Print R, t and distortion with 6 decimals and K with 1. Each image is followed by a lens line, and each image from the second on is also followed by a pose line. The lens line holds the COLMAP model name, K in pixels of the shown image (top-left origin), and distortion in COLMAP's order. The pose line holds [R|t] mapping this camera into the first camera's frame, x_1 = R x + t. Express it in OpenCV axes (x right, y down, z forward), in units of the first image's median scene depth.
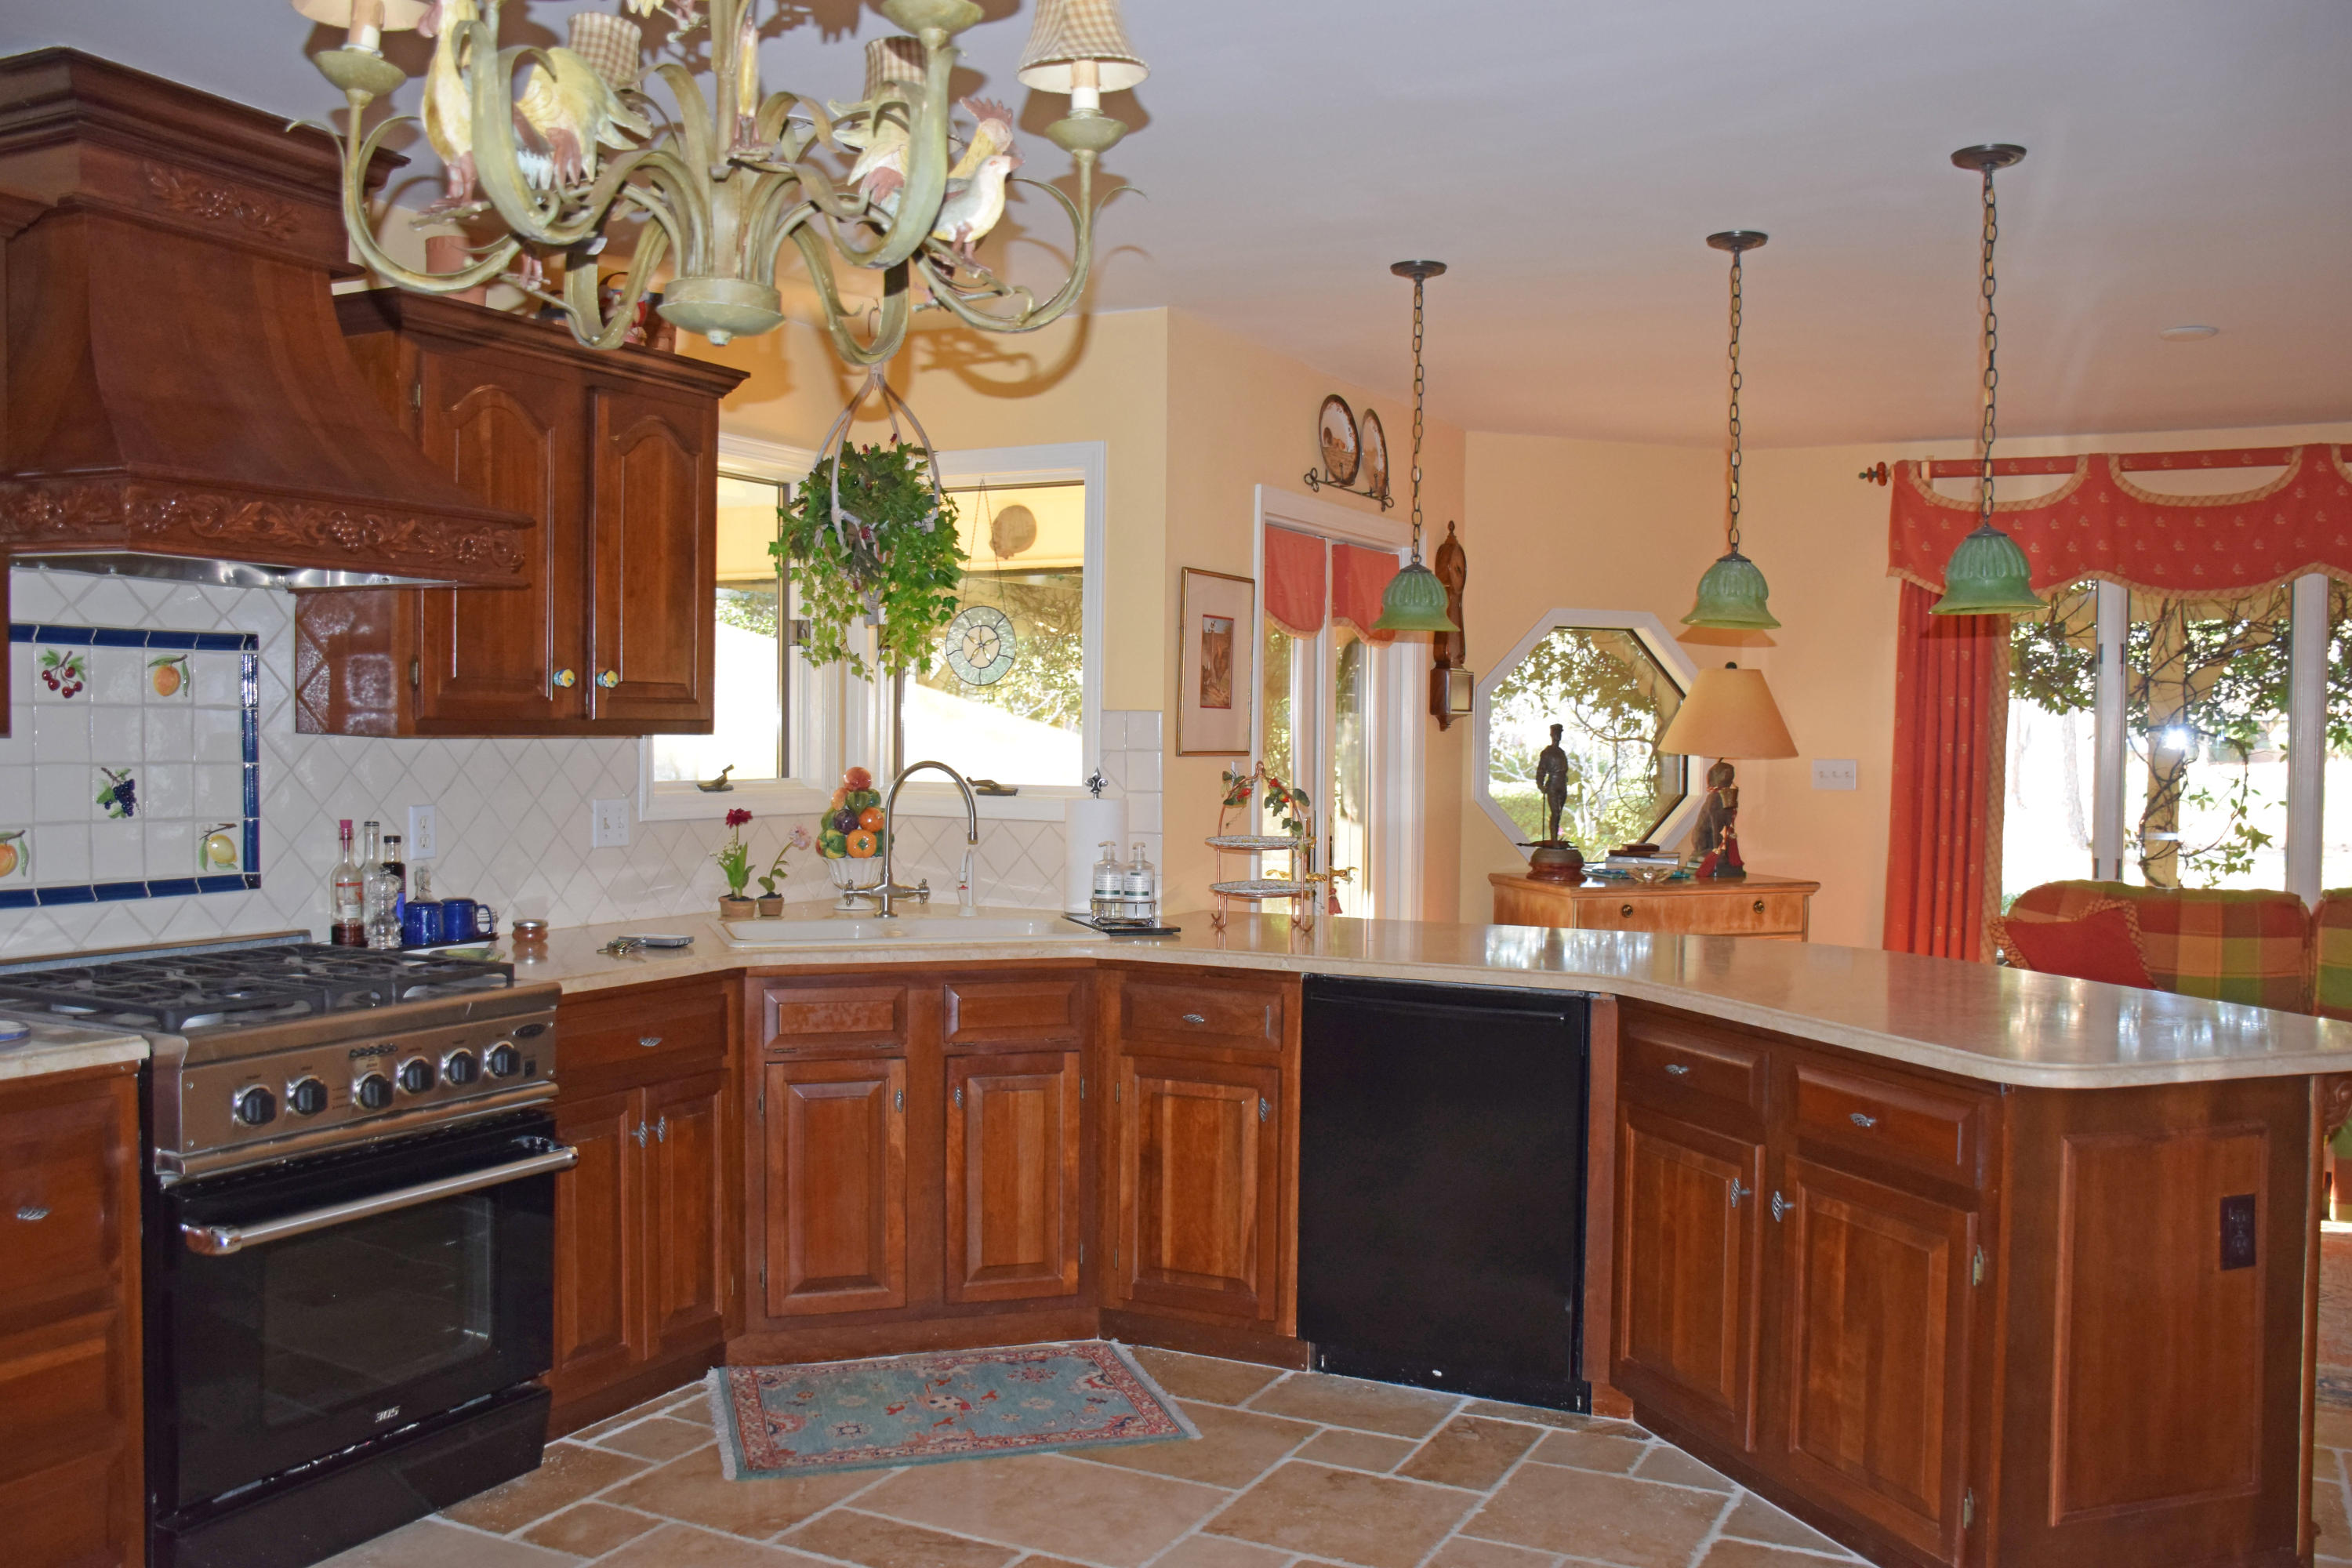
lens RADIAL K [[2024.7, 0, 1176.0], [0, 2024.7, 784.0], [0, 0, 1]] dist [-0.126195, 0.155601]
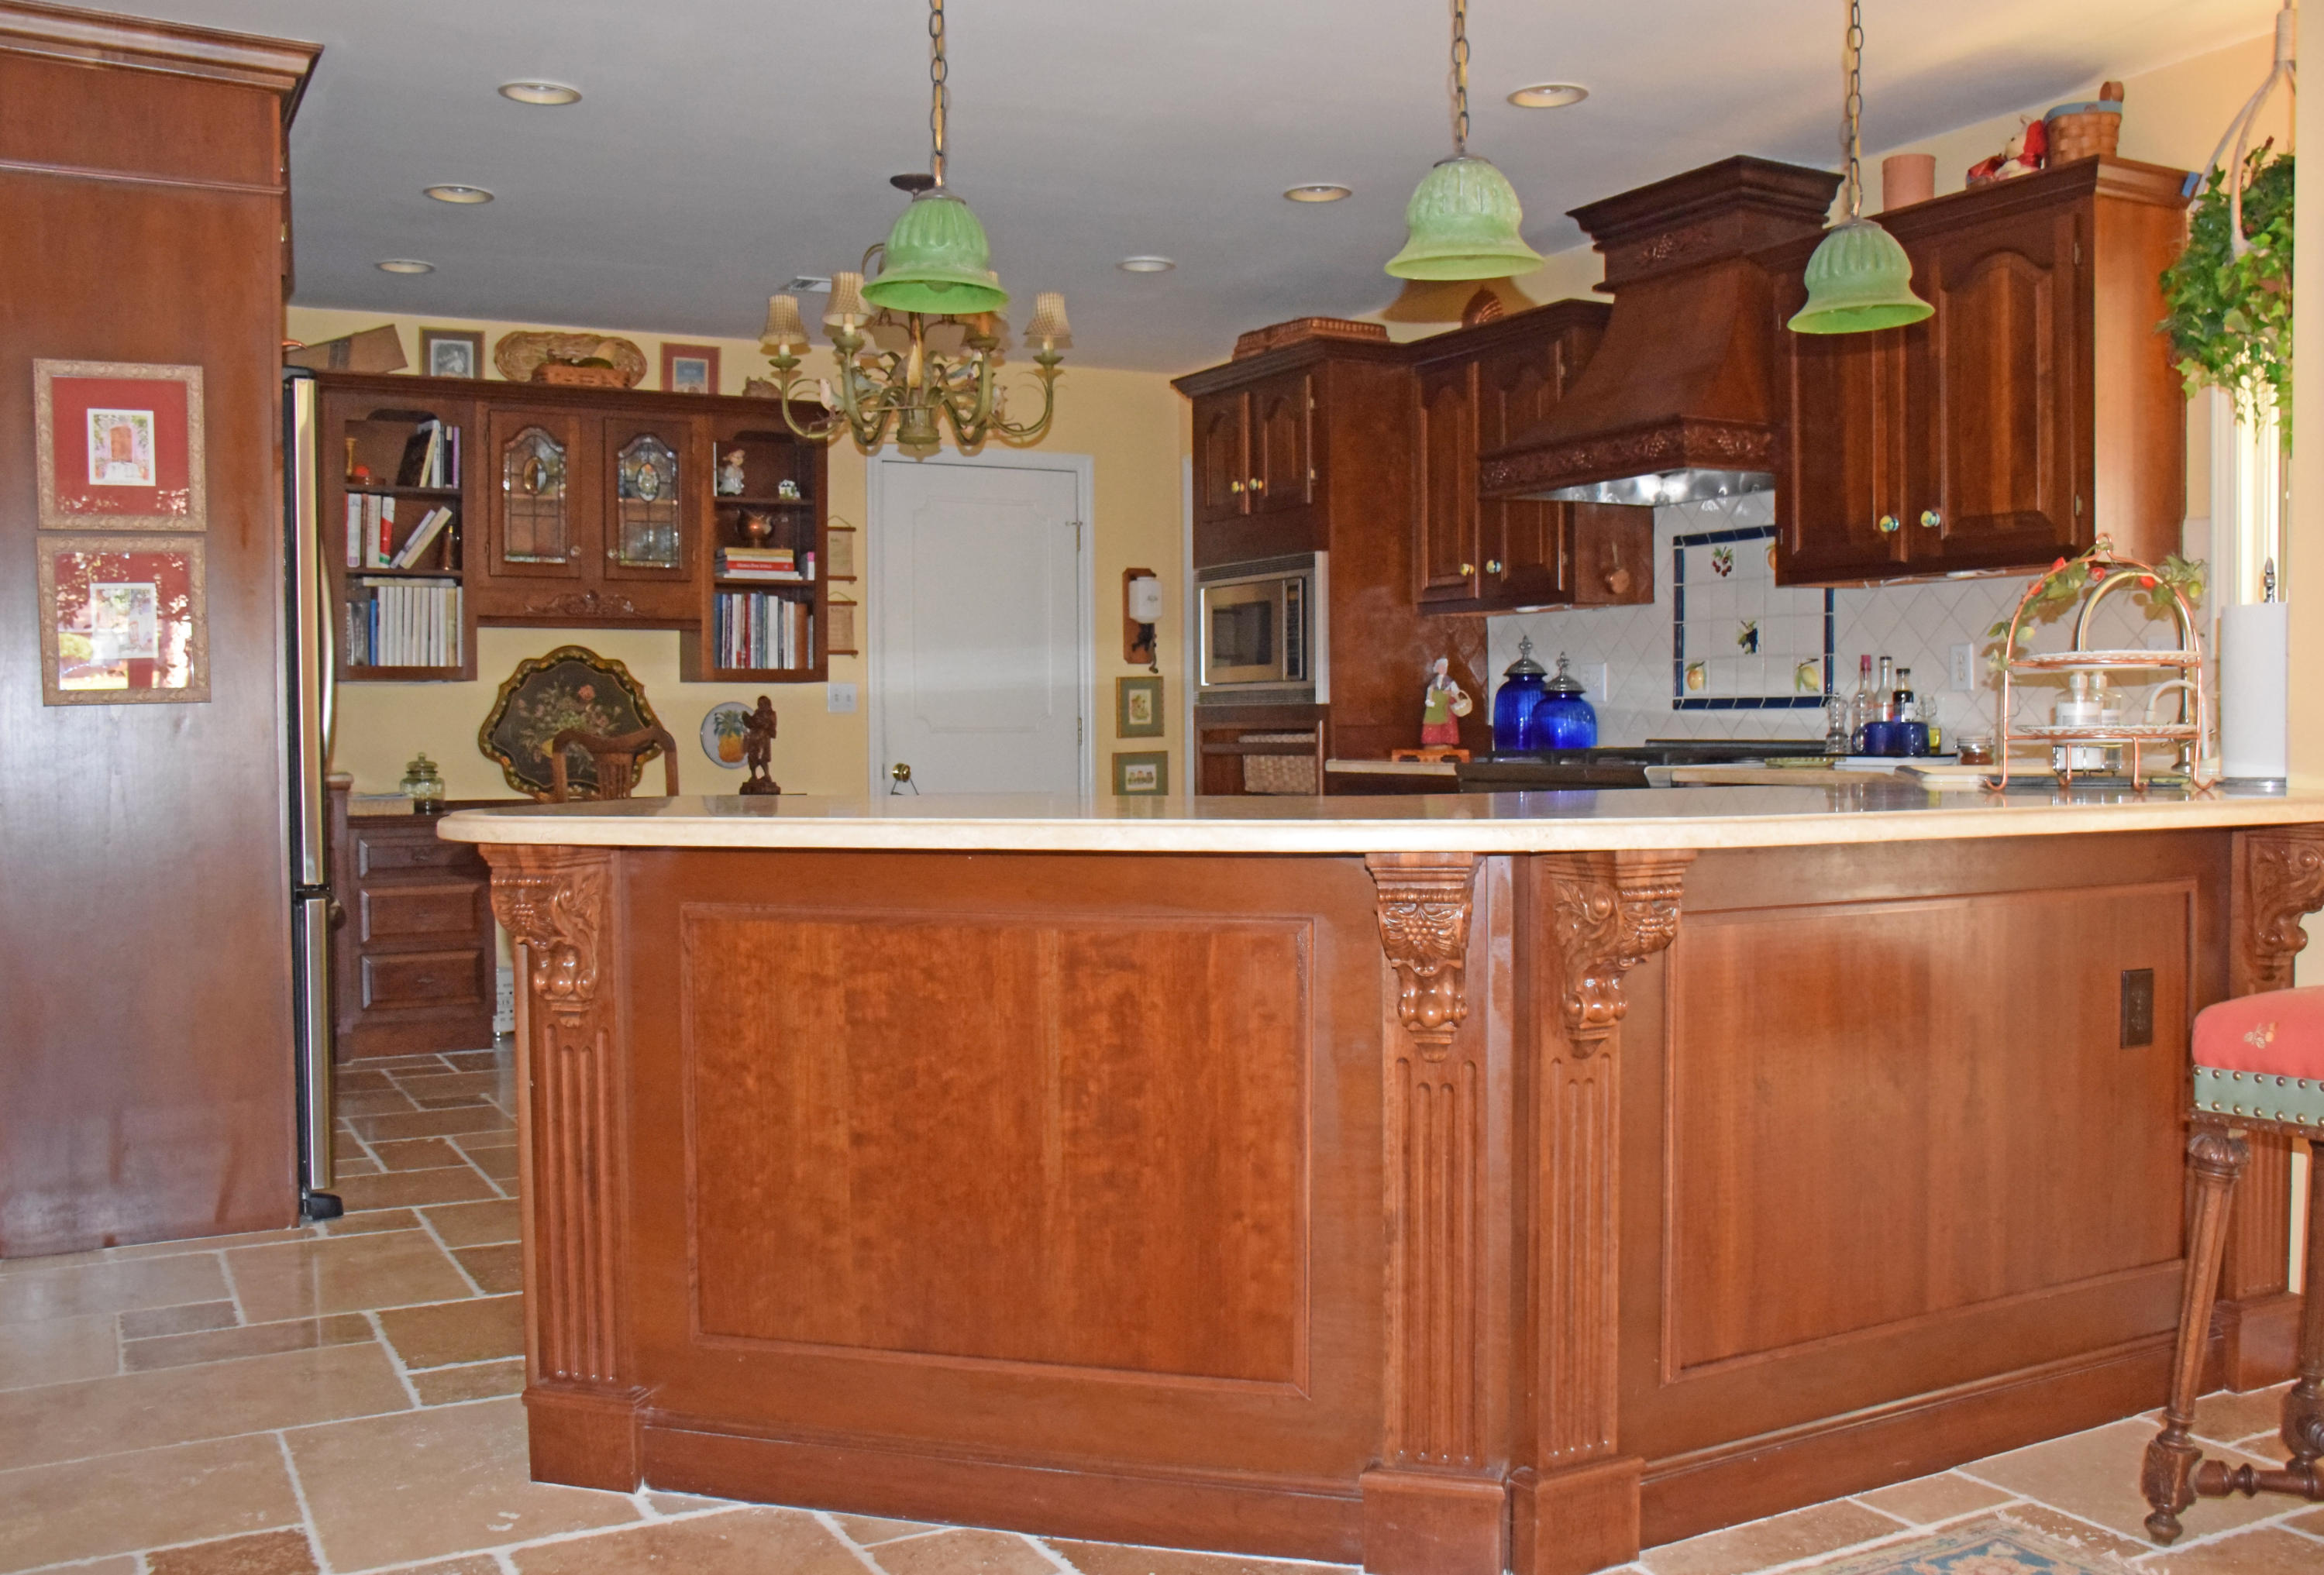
lens RADIAL K [[2086.8, 0, 1131.0], [0, 2086.8, 786.4], [0, 0, 1]] dist [-0.115027, 0.122687]
pose [[-0.576147, 0.016288, -0.817184, 0.577213], [-0.022870, 0.999089, 0.036038, 0.040761], [0.817026, 0.039452, -0.575249, 0.864844]]
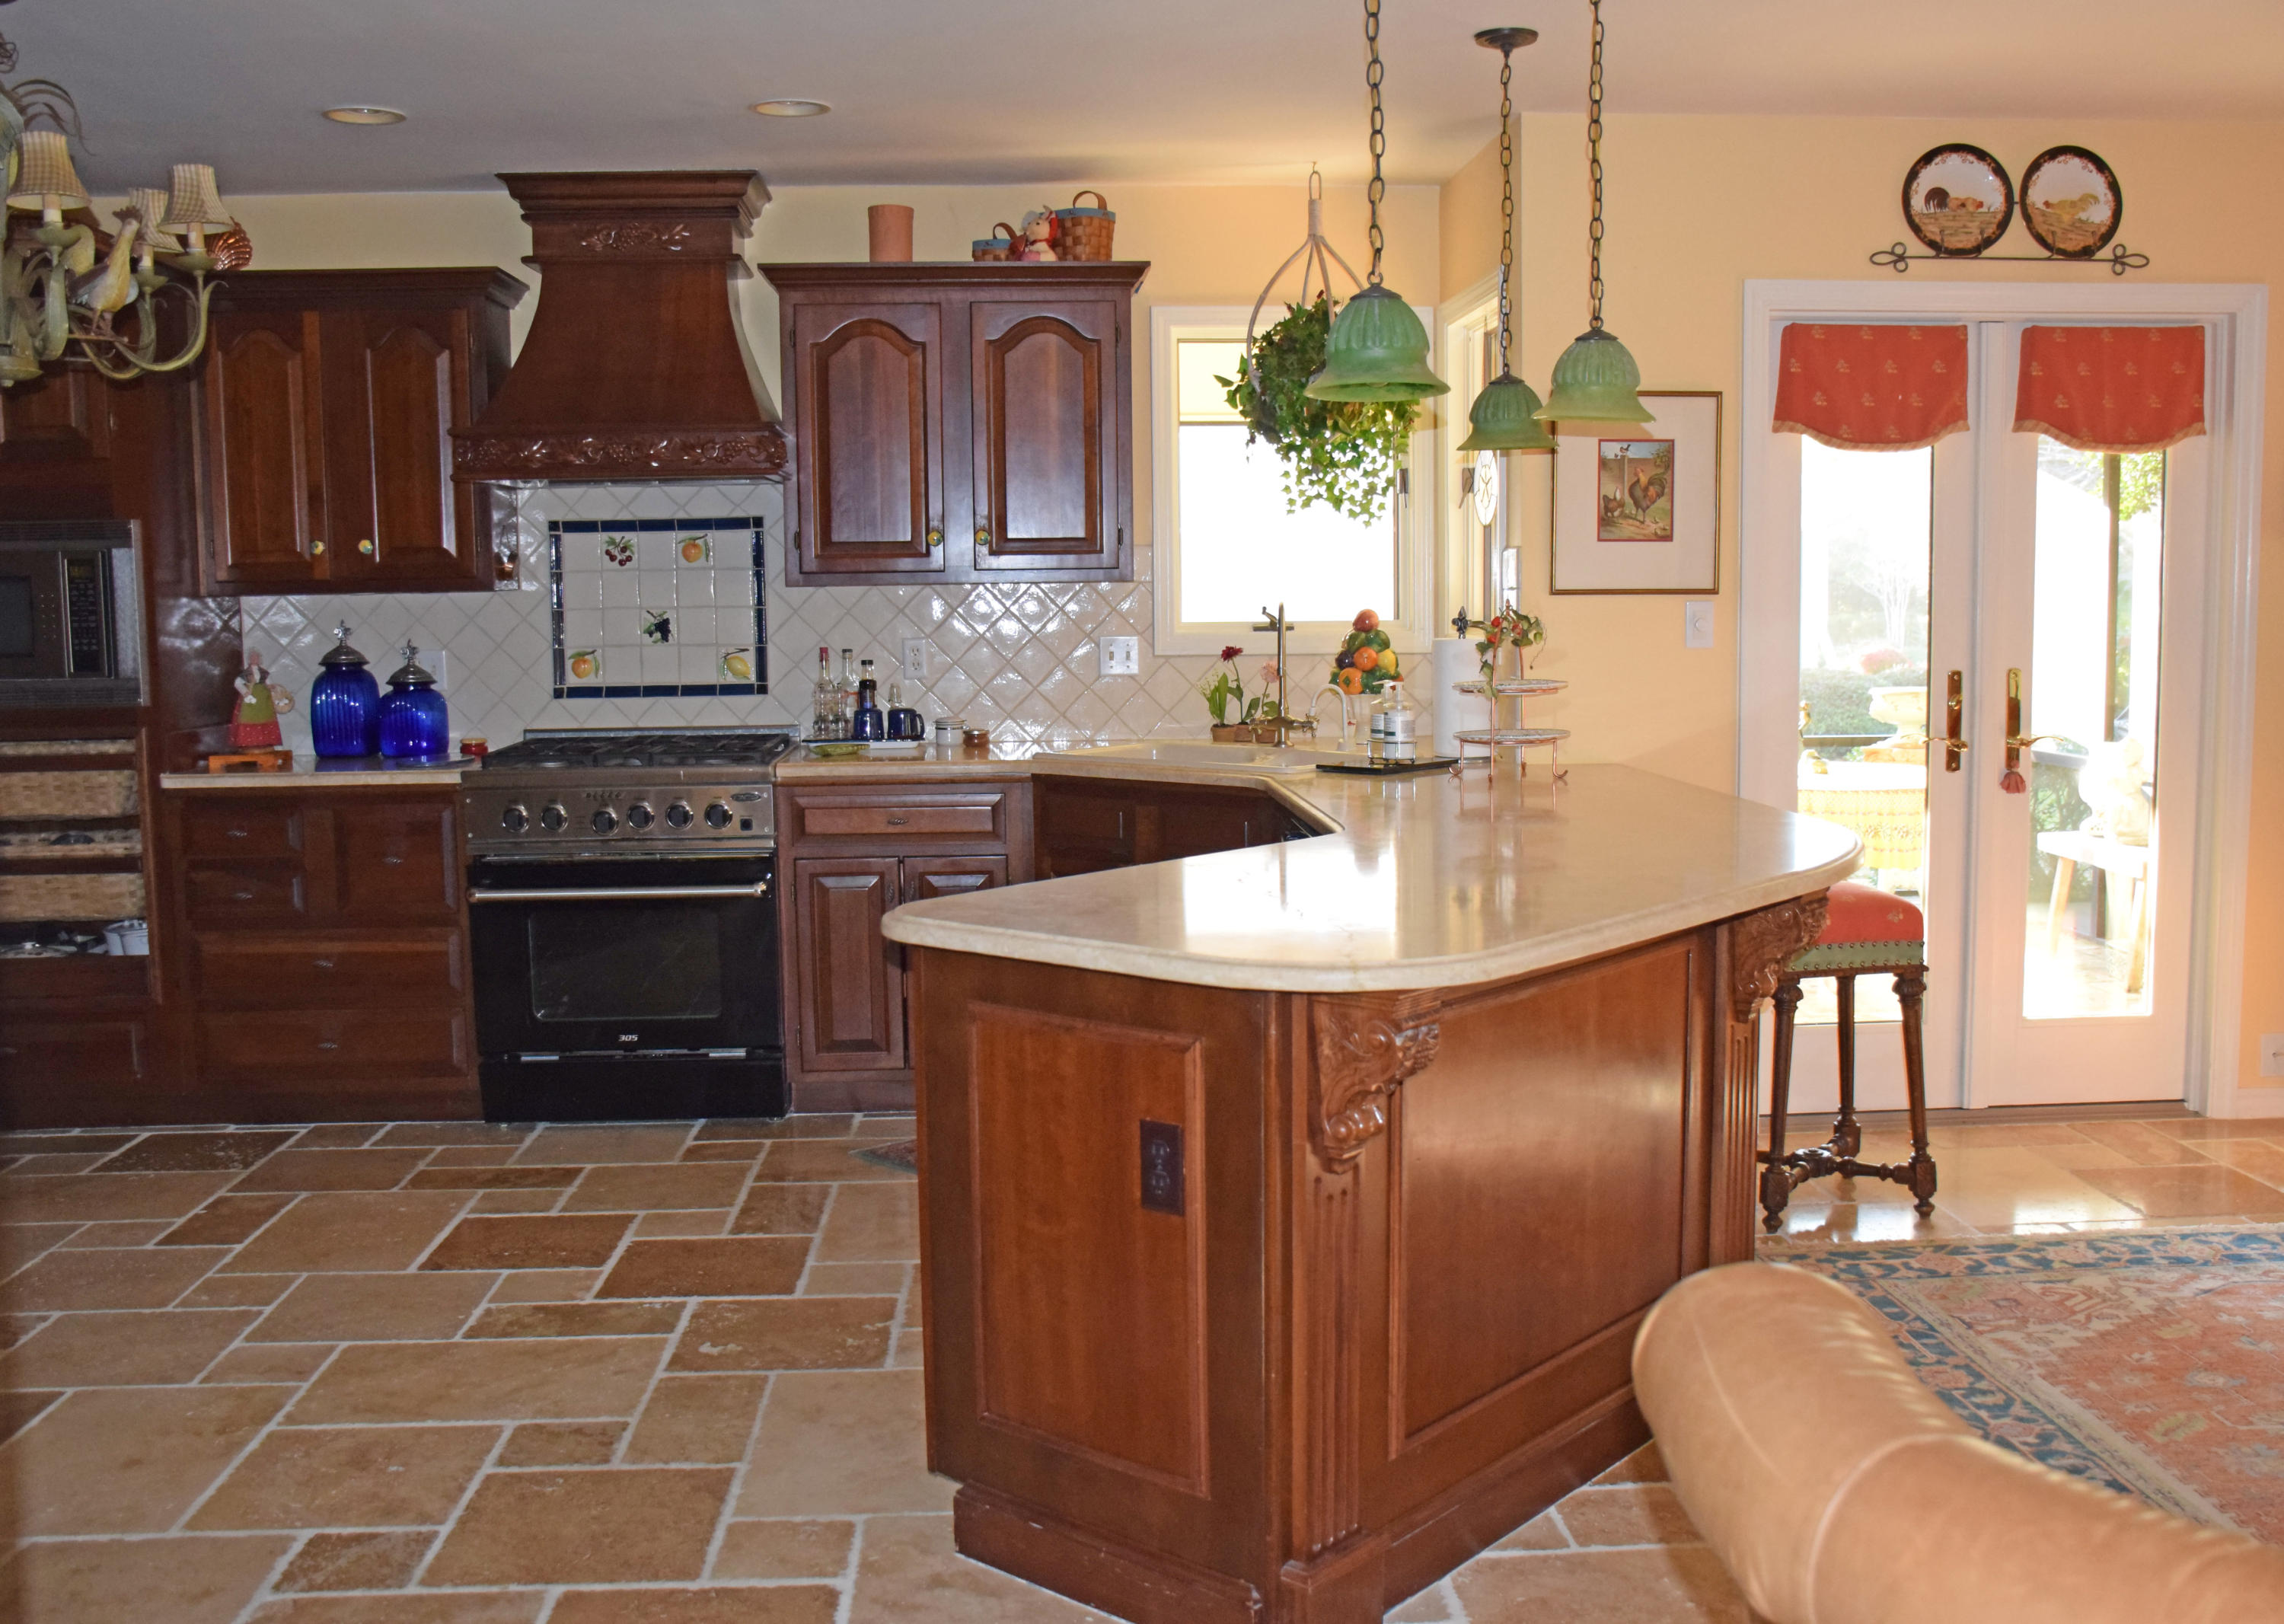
lens RADIAL K [[2152.0, 0, 1142.0], [0, 2152.0, 812.0], [0, 0, 1]] dist [-0.130063, 0.130575]
pose [[0.501947, 0.073871, -0.861738, 0.623127], [-0.006716, 0.996649, 0.081524, 0.005751], [0.864872, -0.035134, 0.500761, 0.277236]]
